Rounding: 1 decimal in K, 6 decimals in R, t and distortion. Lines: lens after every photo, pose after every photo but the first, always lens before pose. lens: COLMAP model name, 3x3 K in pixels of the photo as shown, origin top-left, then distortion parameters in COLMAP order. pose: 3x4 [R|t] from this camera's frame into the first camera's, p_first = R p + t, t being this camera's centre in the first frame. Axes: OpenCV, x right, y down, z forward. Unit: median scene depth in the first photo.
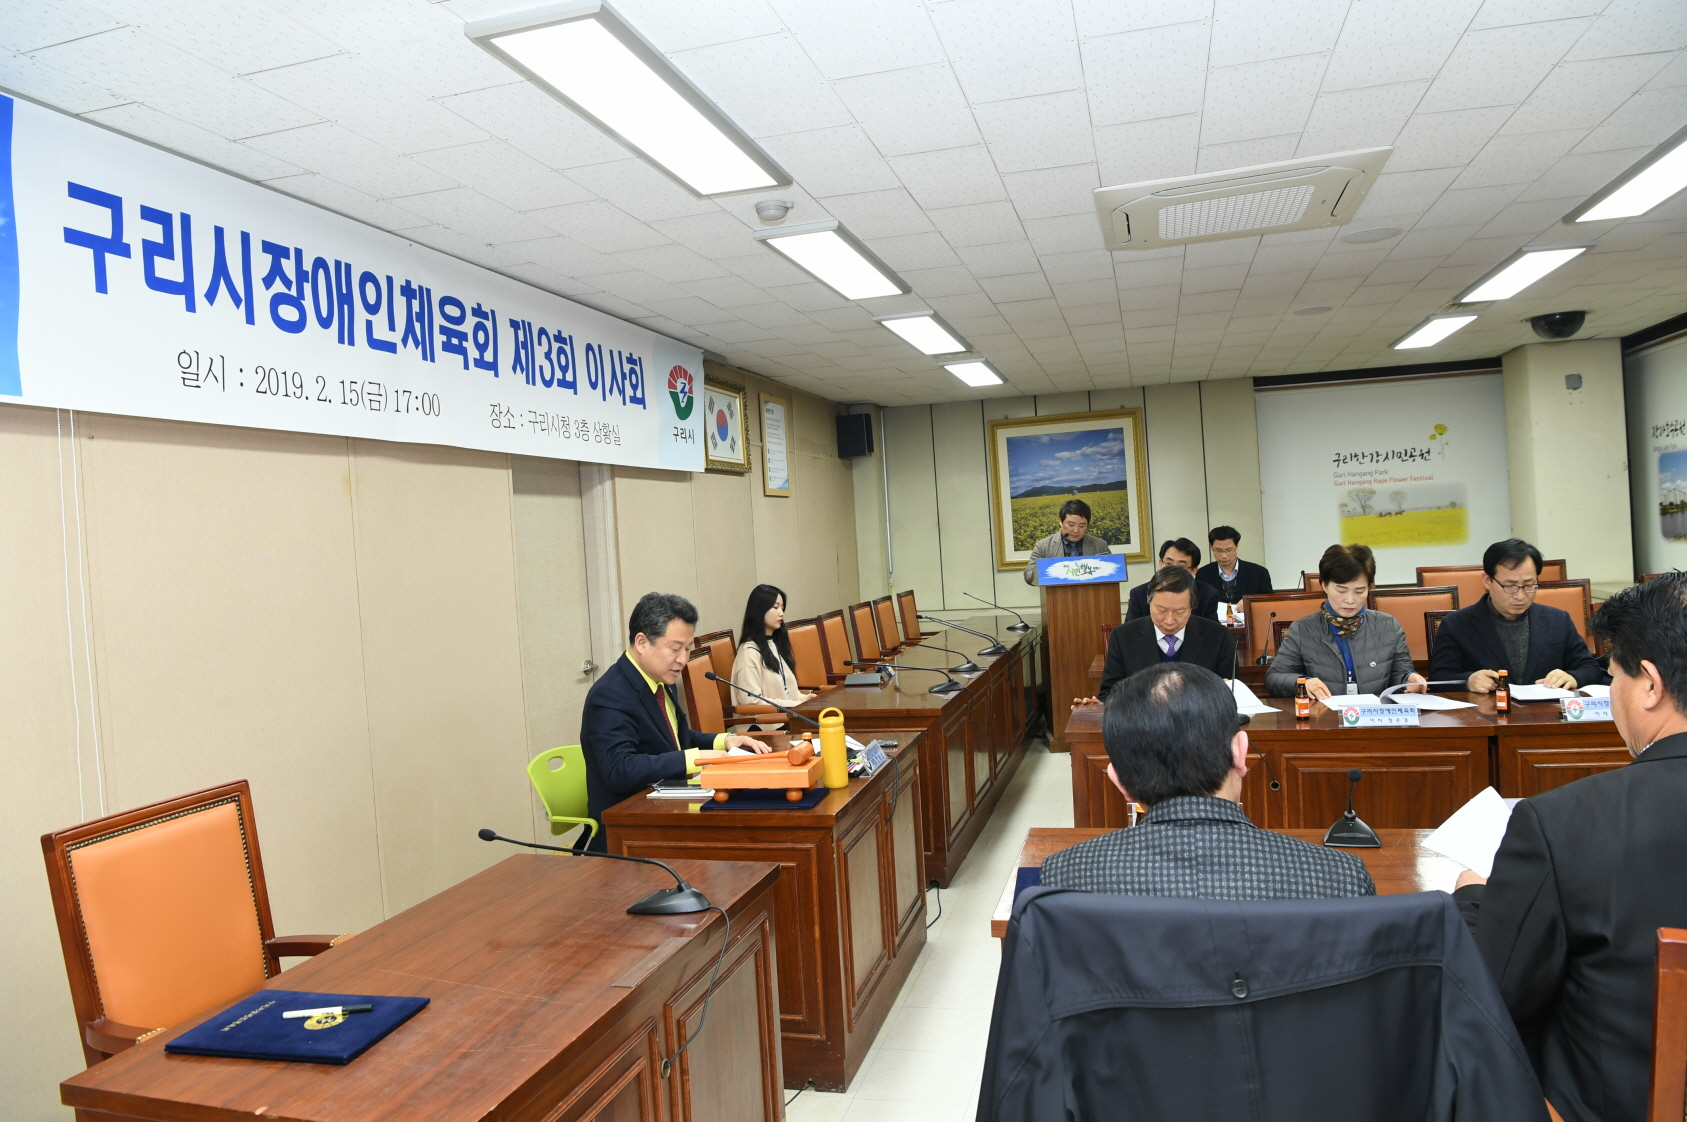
lens RADIAL K [[1152.6, 0, 855.0], [0, 1152.6, 556.2], [0, 0, 1]] dist [-0.083721, 0.023947]
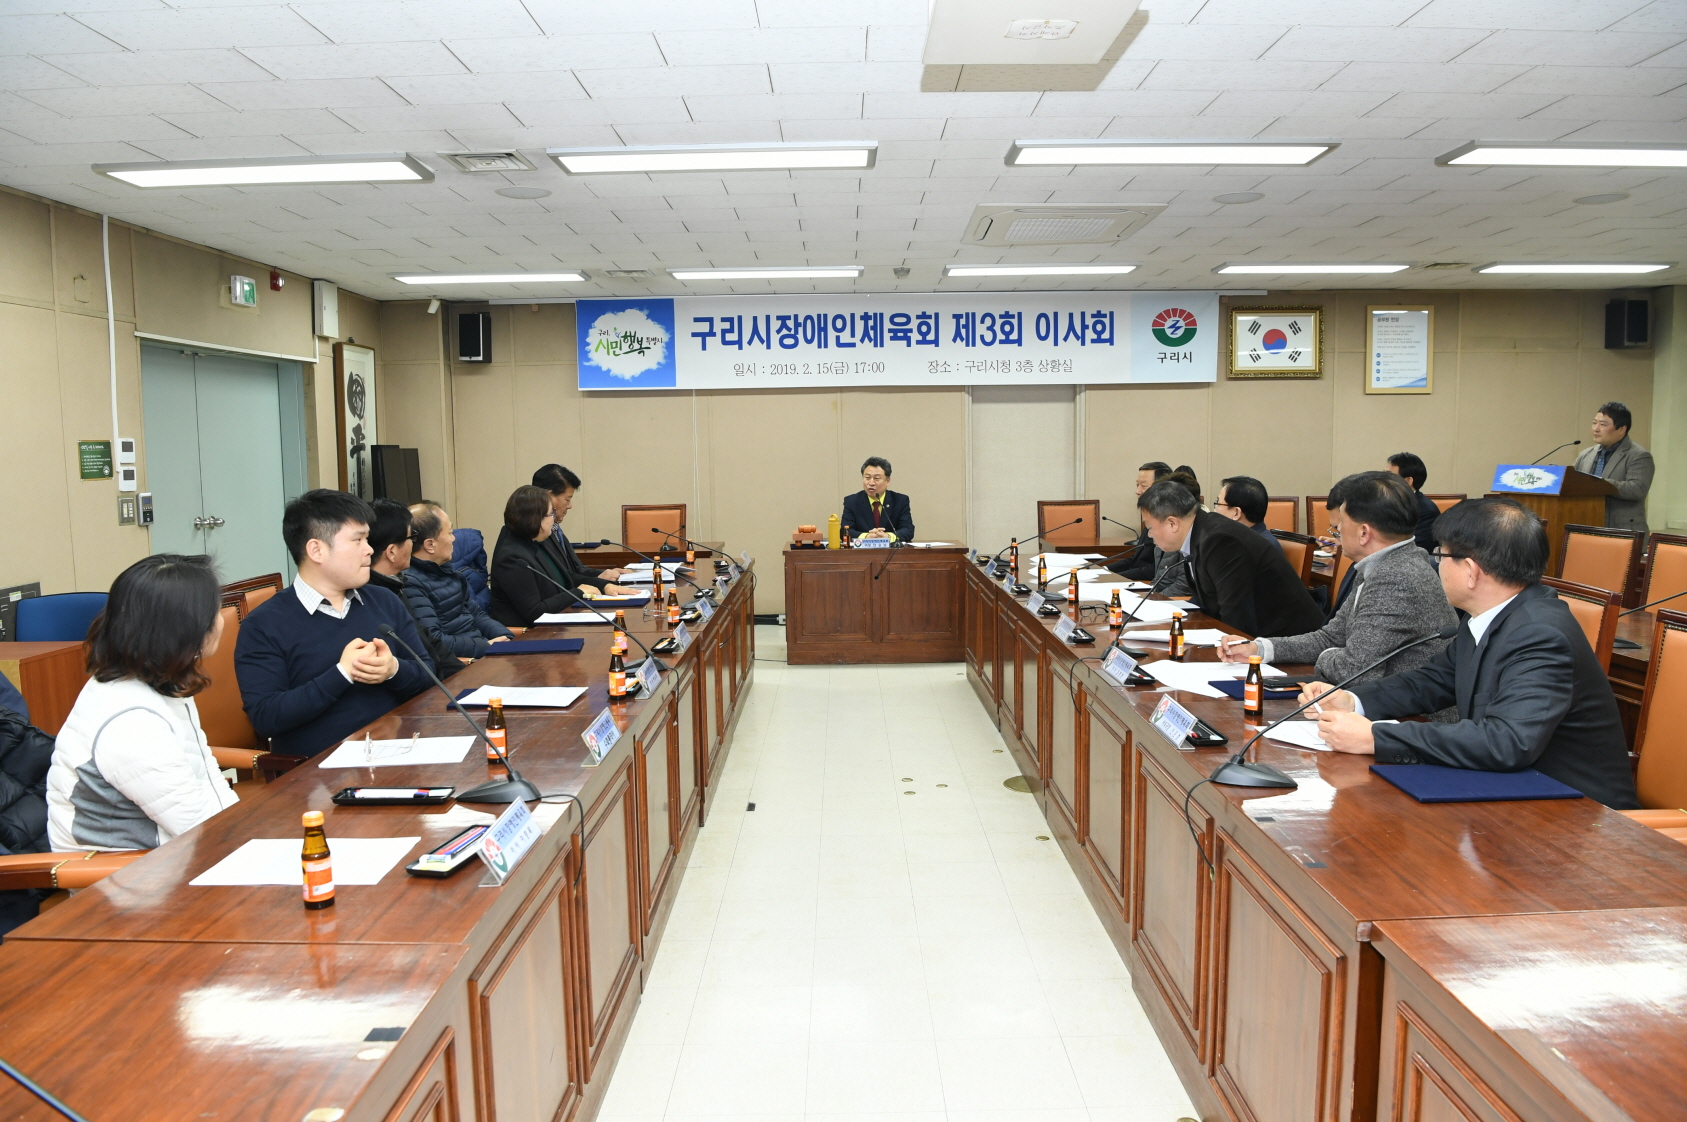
lens RADIAL K [[1152.6, 0, 855.0], [0, 1152.6, 556.2], [0, 0, 1]] dist [-0.083721, 0.023947]
pose [[0.262323, 0.147604, -0.953625, 1.898602], [-0.016652, 0.988778, 0.148465, -0.108041], [0.964836, -0.023066, 0.261837, 0.391605]]
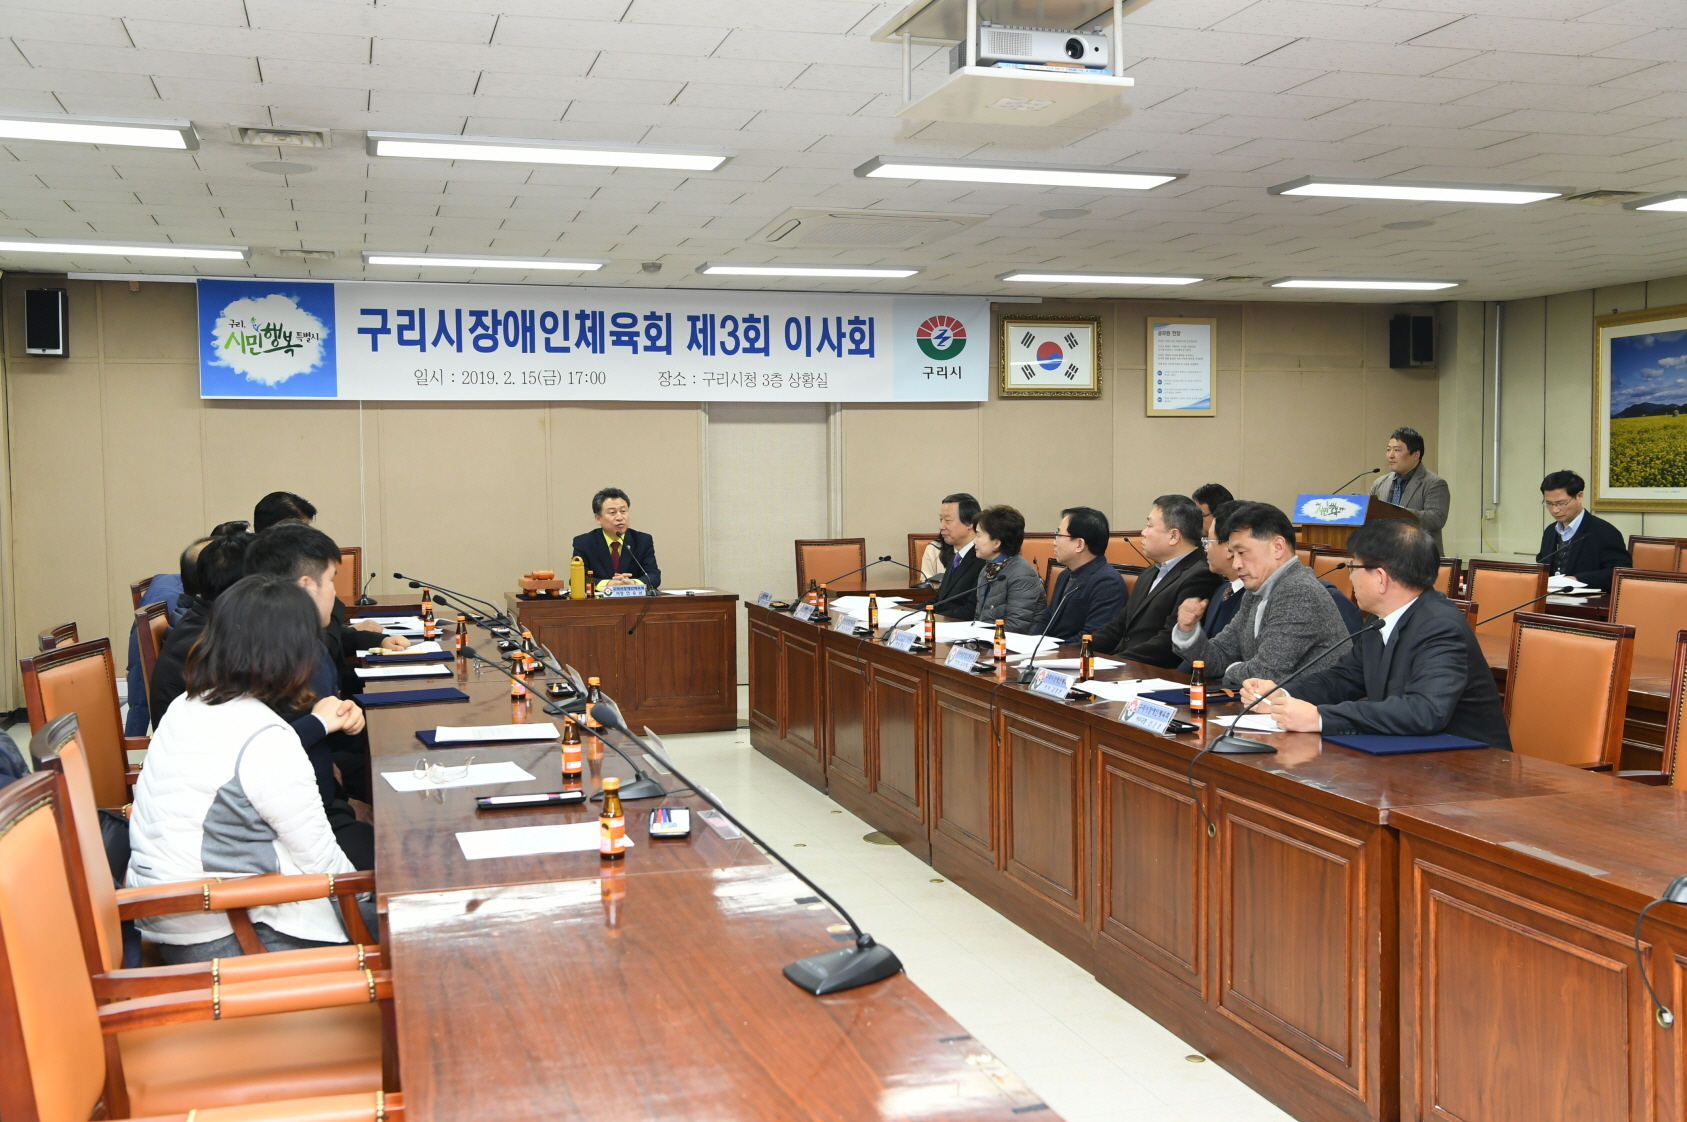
lens RADIAL K [[1602.1, 0, 858.4], [0, 1602.1, 557.8], [0, 0, 1]] dist [-0.012937, 0.068419]
pose [[0.530966, 0.101809, -0.841255, 2.118303], [-0.035794, 0.994565, 0.097771, -0.120065], [0.846637, -0.021801, 0.531724, 0.002610]]
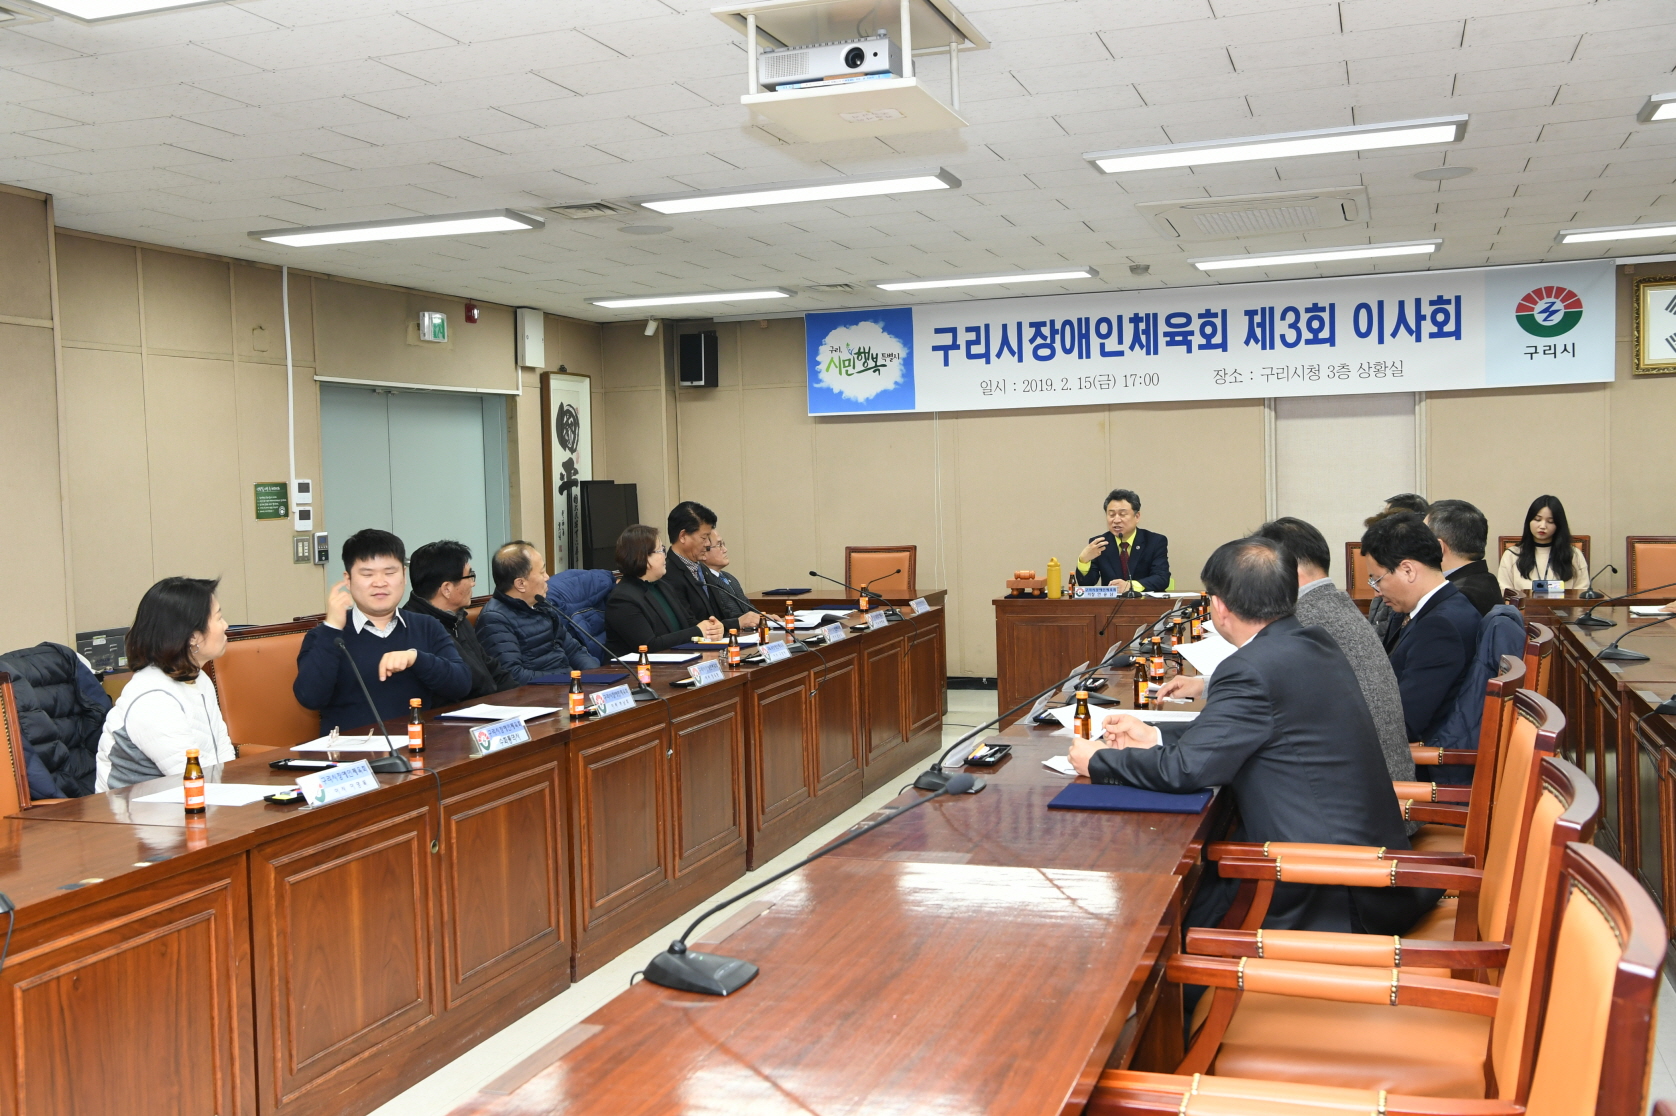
lens RADIAL K [[1591.6, 0, 852.8], [0, 1591.6, 554.8], [0, 0, 1]] dist [-0.012937, 0.068419]
pose [[-0.071371, 0.109381, -0.991434, 2.326204], [0.017049, 0.993958, 0.108432, -0.147440], [0.997304, -0.009164, -0.072804, 0.755282]]
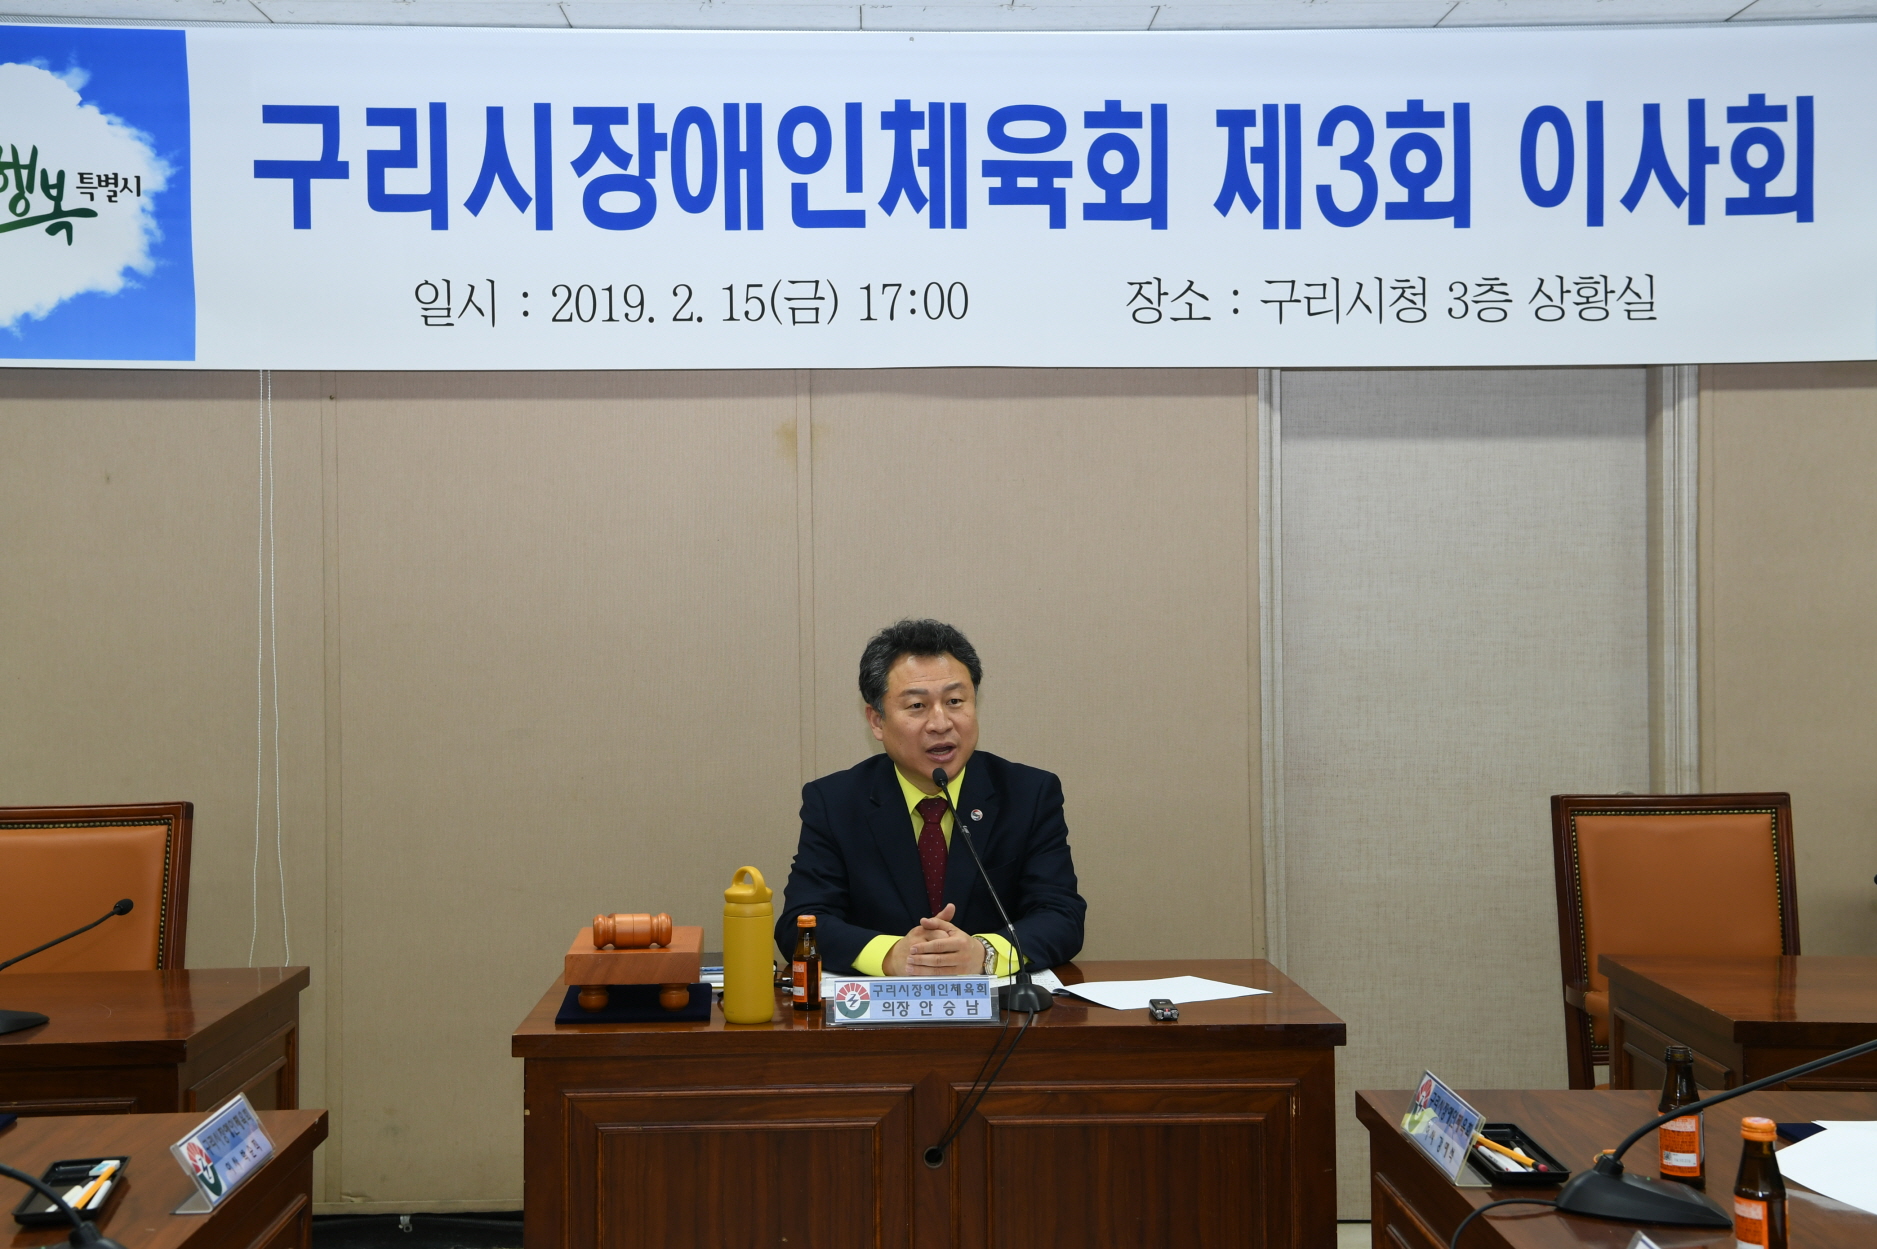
lens RADIAL K [[2333.2, 0, 941.6], [0, 2333.2, 621.4], [0, 0, 1]] dist [0.099818, 0.147629]
pose [[0.280565, 0.056502, -0.958171, 0.876203], [-0.024305, 0.998364, 0.051755, -0.029520], [0.959527, 0.008767, 0.281479, 0.692522]]
